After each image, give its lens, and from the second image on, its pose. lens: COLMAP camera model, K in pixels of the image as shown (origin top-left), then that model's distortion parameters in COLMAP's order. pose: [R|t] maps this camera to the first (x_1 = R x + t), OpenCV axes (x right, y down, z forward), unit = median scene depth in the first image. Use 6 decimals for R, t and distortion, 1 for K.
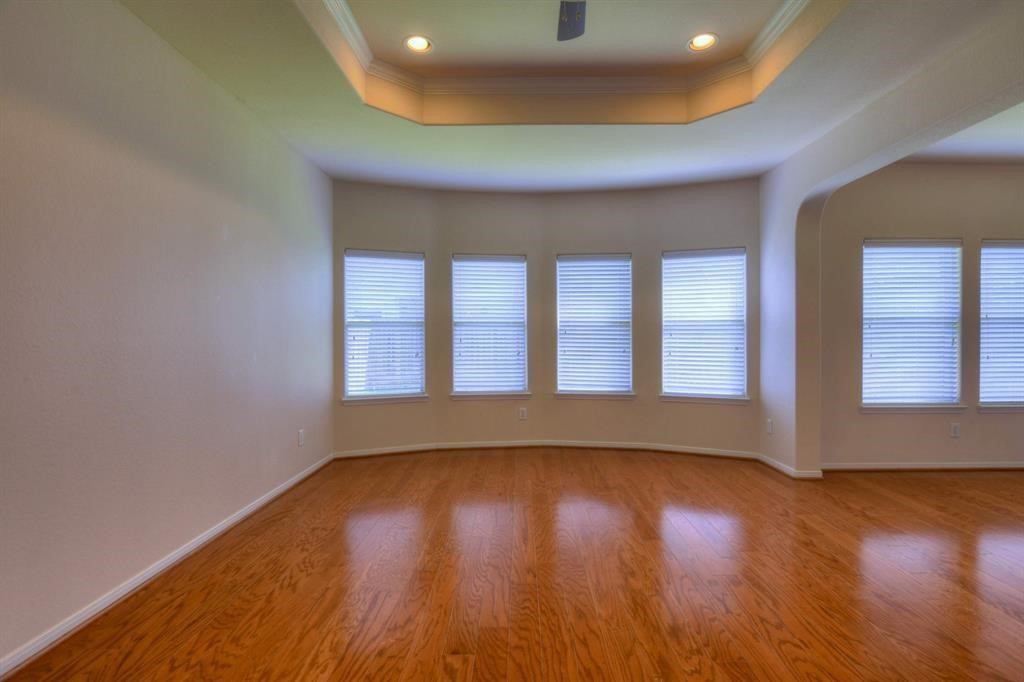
lens RADIAL K [[480.6, 0, 517.2], [0, 480.6, 337.8], [0, 0, 1]] dist [-0.008164, -0.003889]
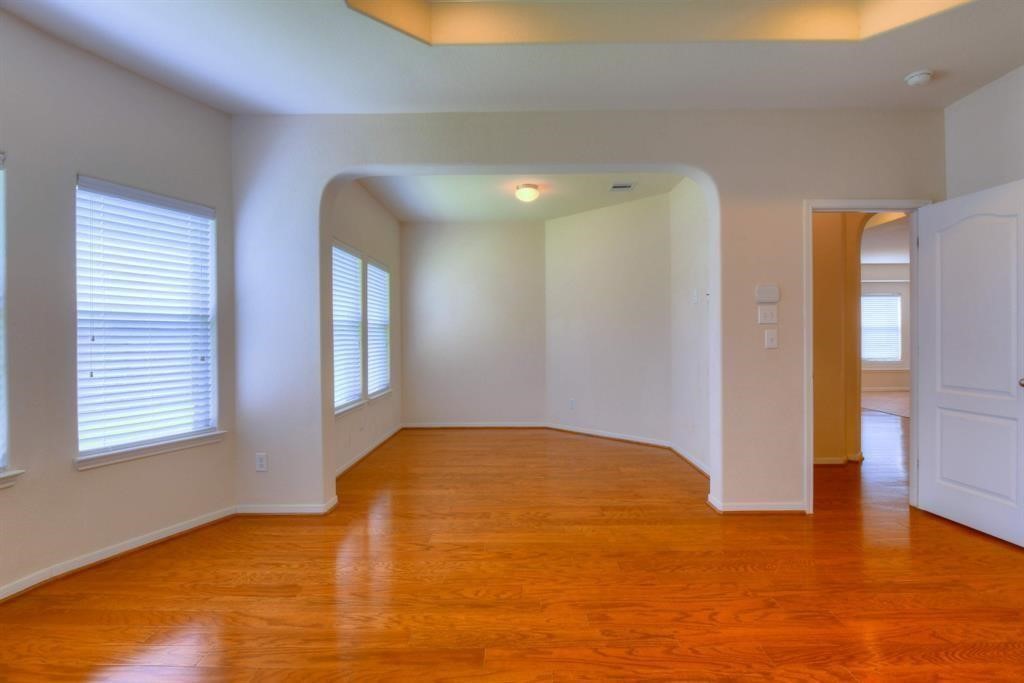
lens RADIAL K [[499.0, 0, 519.0], [0, 499.0, 339.0], [0, 0, 1]] dist [-0.008404, -0.005357]
pose [[-0.002473, -0.001231, 0.999996, -0.214269], [0.011195, 0.999937, 0.001259, -0.000883], [-0.999934, 0.011198, -0.002459, 0.543808]]
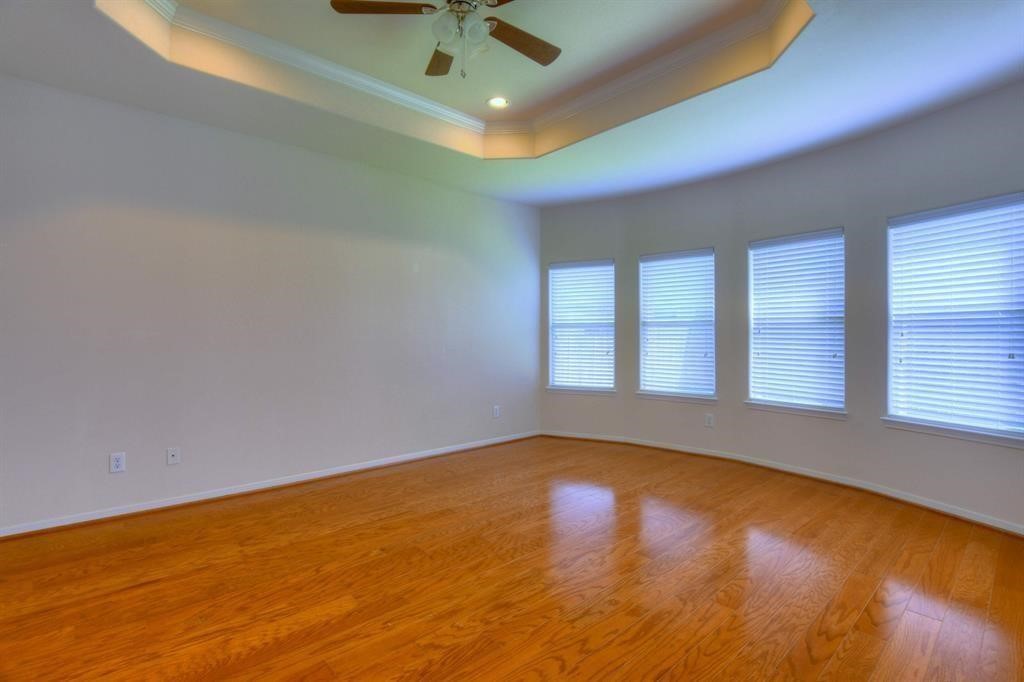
lens RADIAL K [[480.6, 0, 514.5], [0, 480.6, 338.7], [0, 0, 1]] dist [-0.008164, -0.003889]
pose [[0.673784, 0.005611, -0.738907, 0.455248], [-0.002955, 0.999984, 0.004899, -0.001303], [0.738923, -0.001117, 0.673789, 0.111043]]
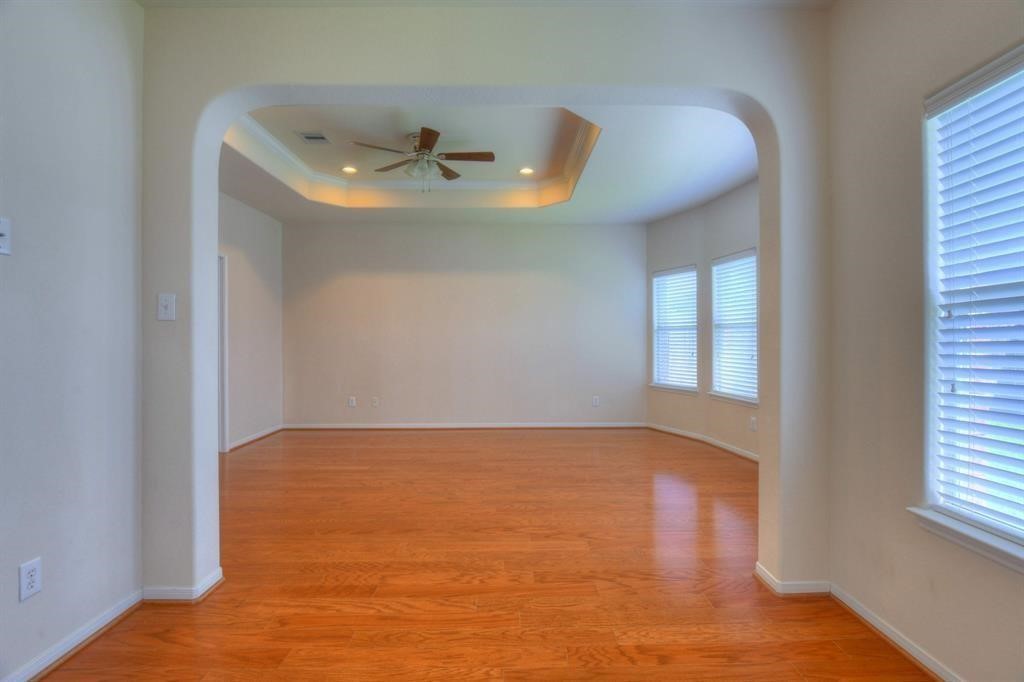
lens RADIAL K [[499.0, 0, 506.1], [0, 499.0, 341.2], [0, 0, 1]] dist [-0.008404, -0.005357]
pose [[0.005846, 0.006212, -0.999964, 0.975368], [-0.000035, 0.999981, 0.006212, -0.002966], [0.999983, -0.000001, 0.005846, 0.552692]]
